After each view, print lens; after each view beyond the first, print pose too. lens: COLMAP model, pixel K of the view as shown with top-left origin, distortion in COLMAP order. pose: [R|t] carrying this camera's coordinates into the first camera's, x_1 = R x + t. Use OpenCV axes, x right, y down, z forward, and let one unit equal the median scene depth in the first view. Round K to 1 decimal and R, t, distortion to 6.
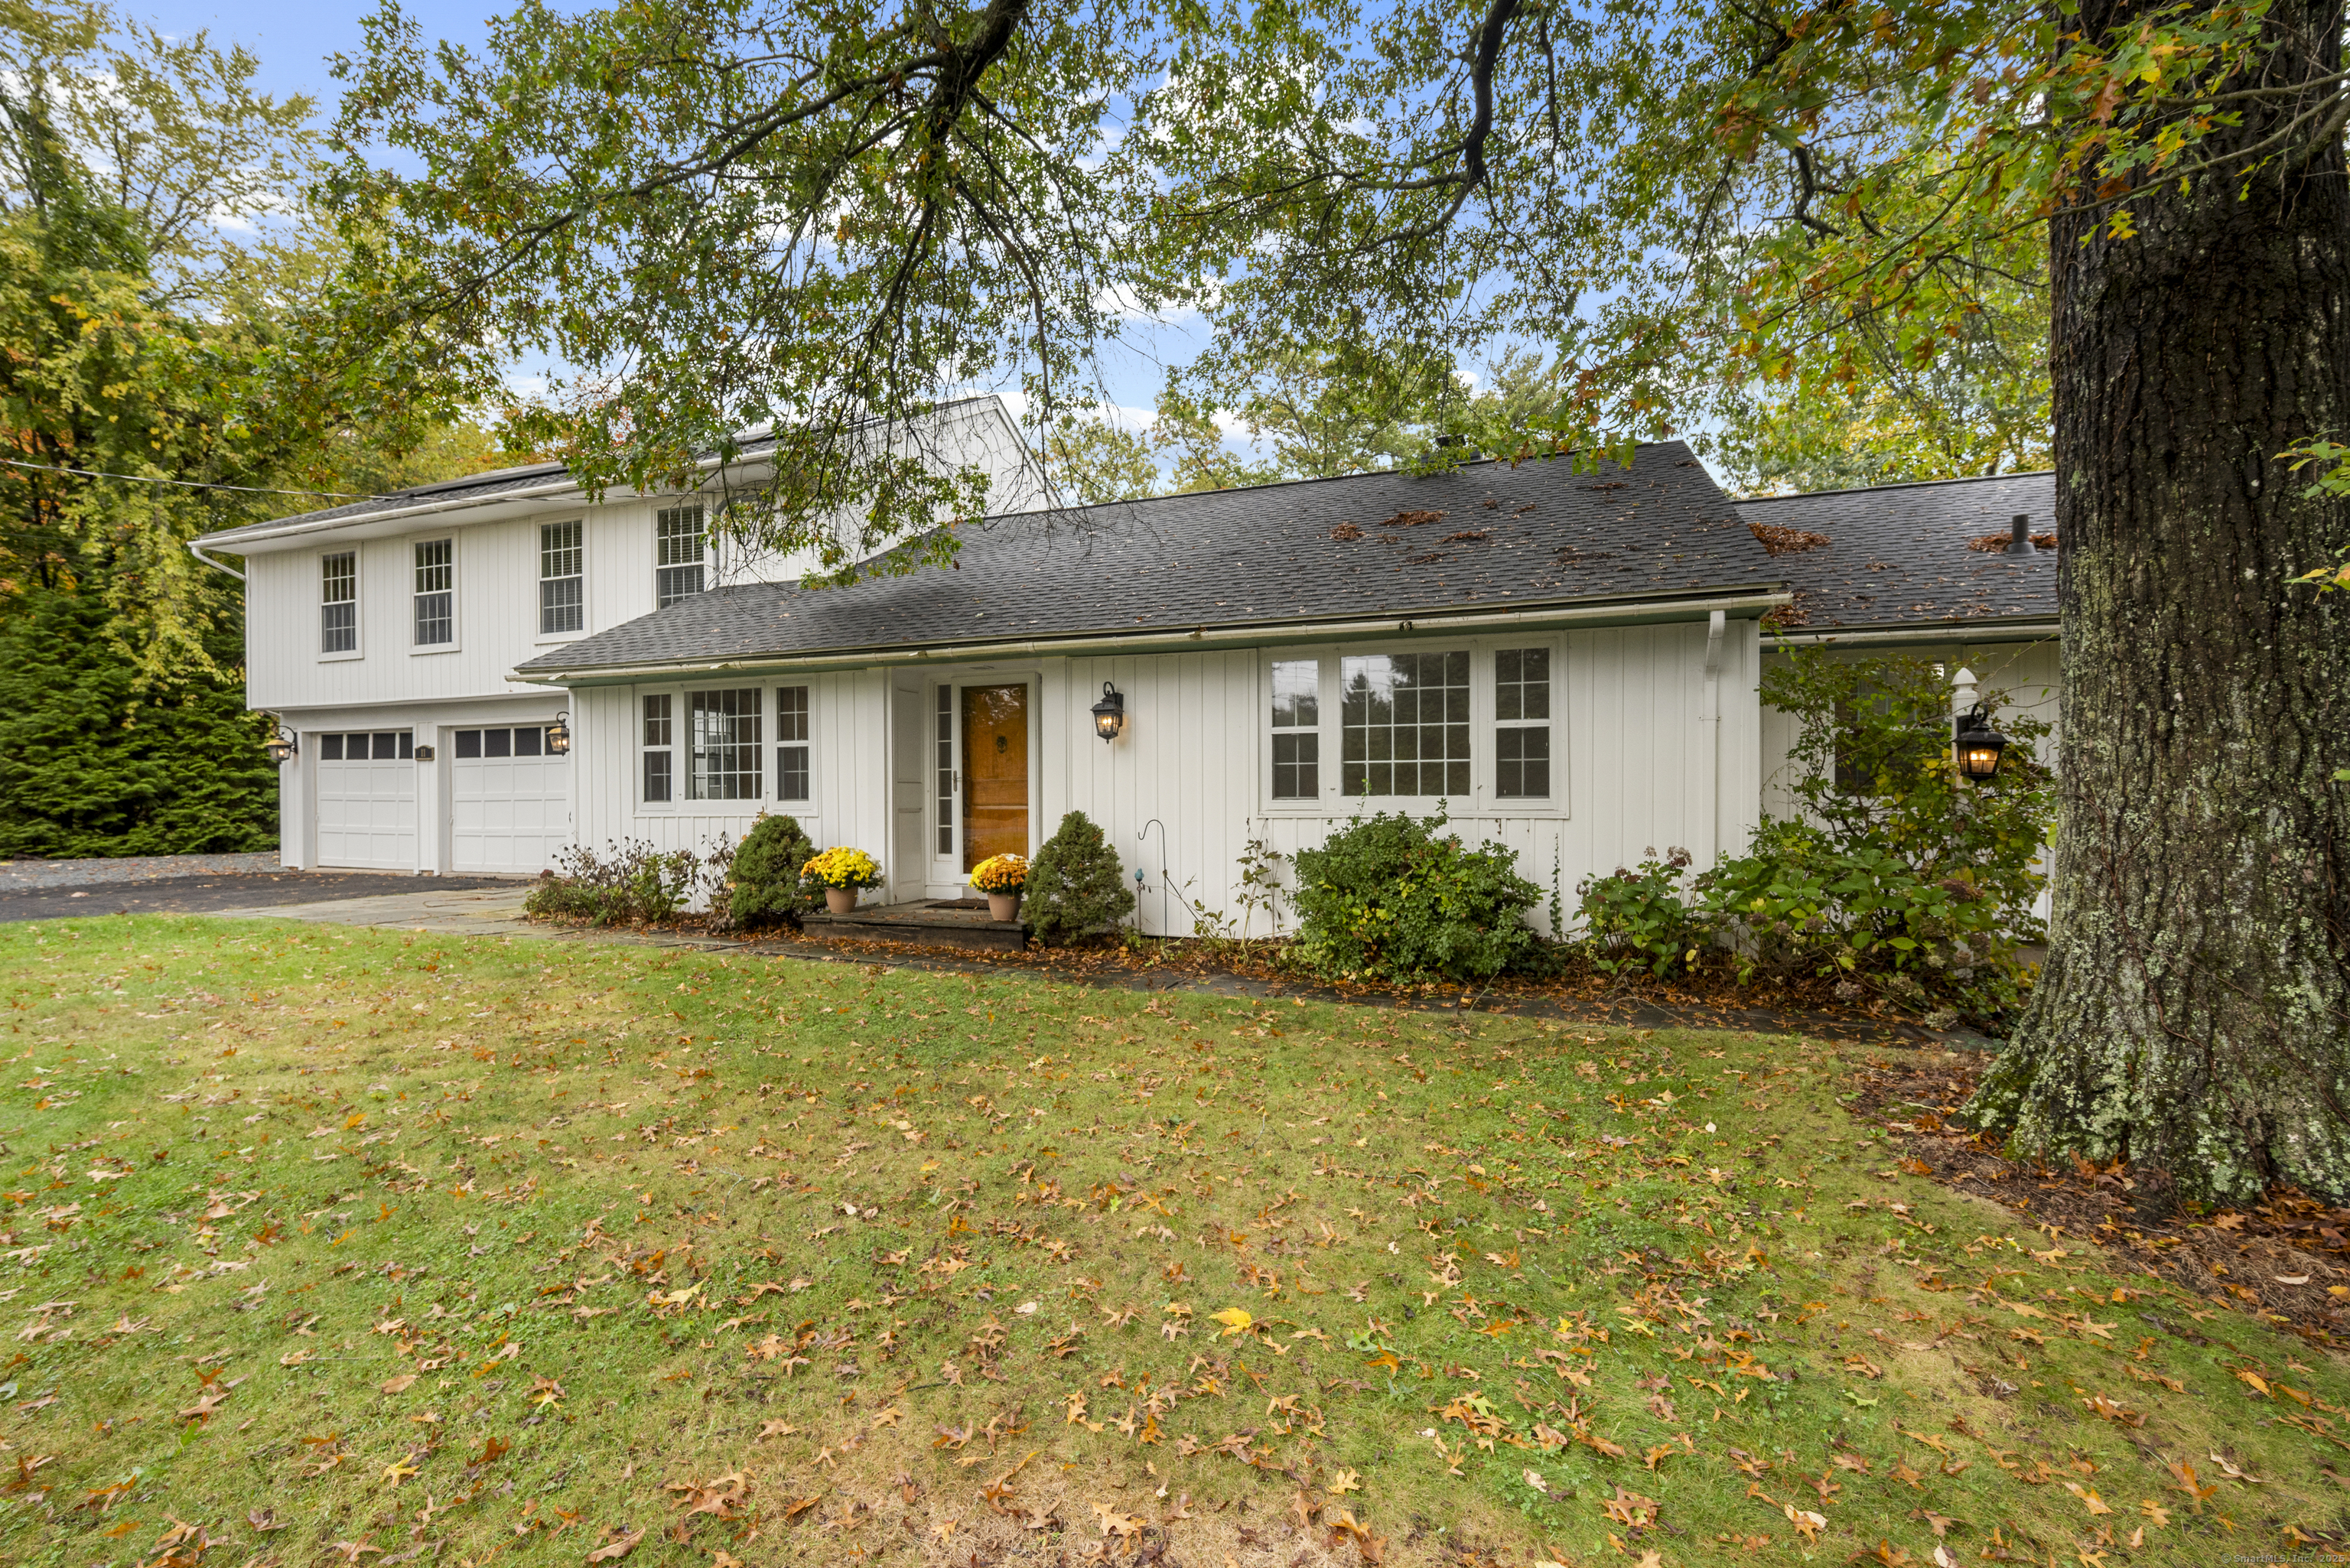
lens RADIAL K [[1005.5, 0, 1174.6], [0, 1005.5, 804.5], [0, 0, 1]] dist [-0.000061, 0.000007]
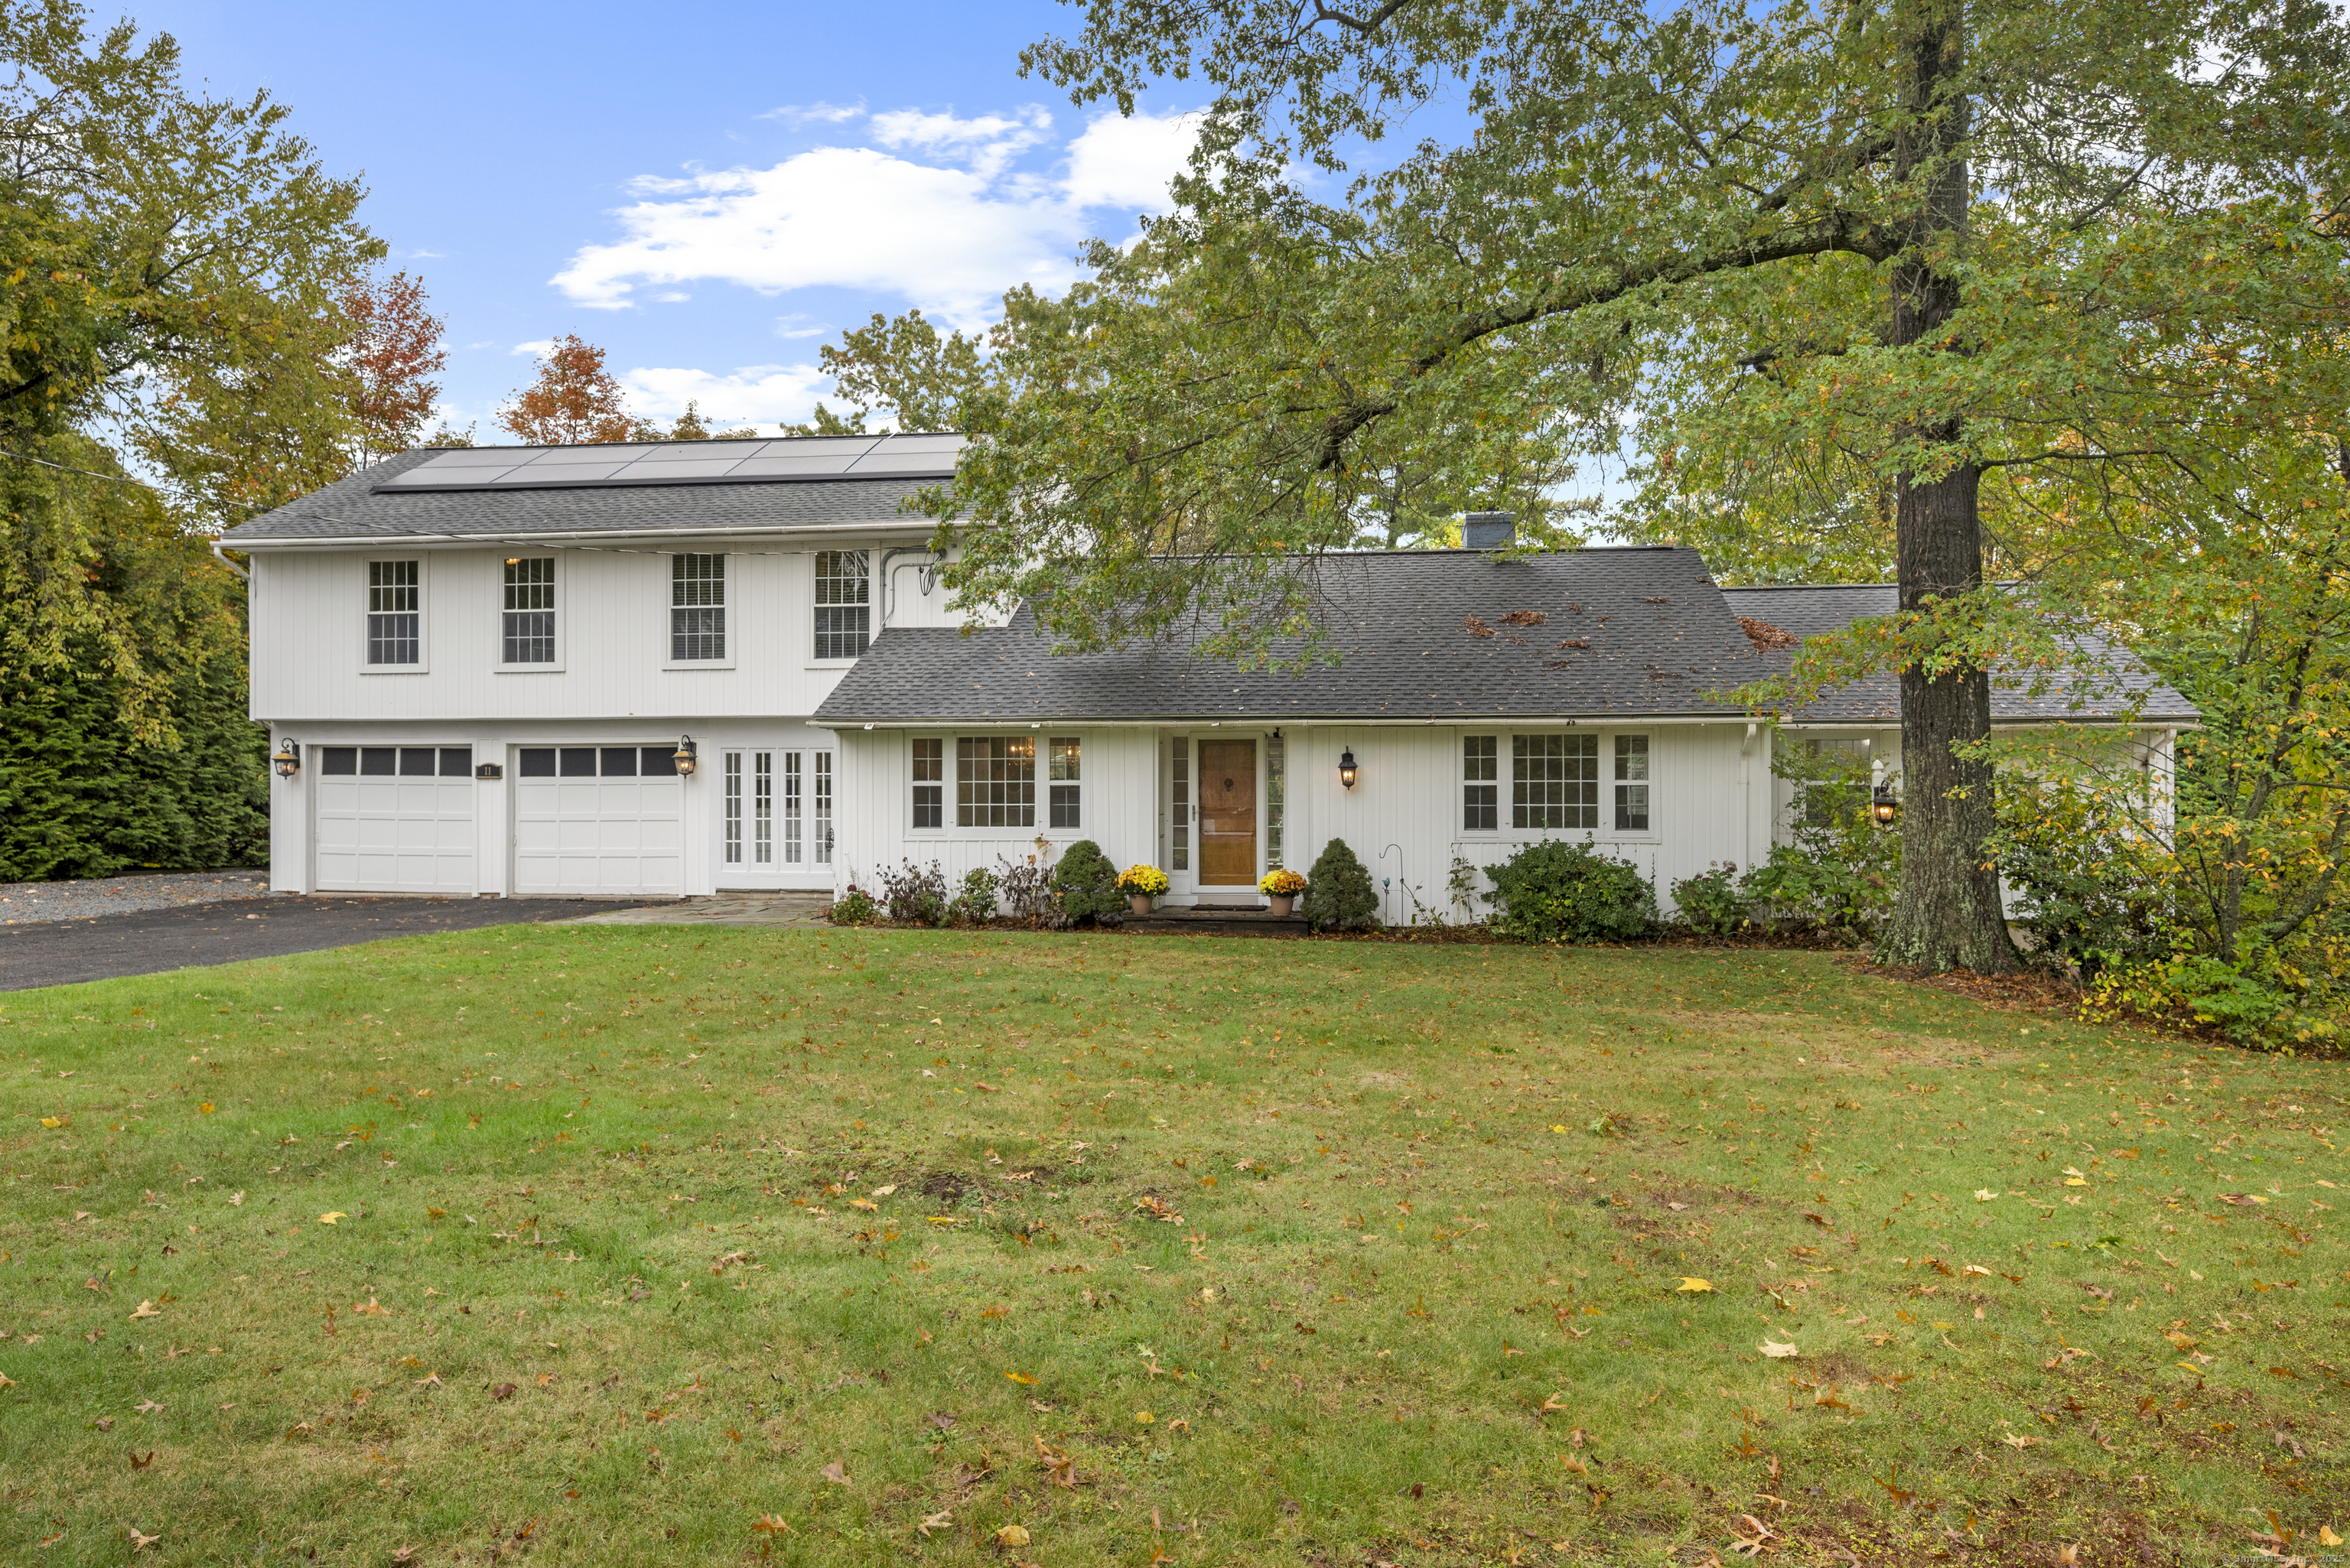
lens RADIAL K [[1499.4, 0, 1175.0], [0, 1499.4, 784.0], [0, 0, 1]] dist [0.000265, 0.000102]
pose [[0.977793, 0.006278, 0.209477, -0.772337], [-0.003300, 0.999889, -0.014560, -0.038821], [-0.209545, 0.013546, 0.977705, -1.043989]]
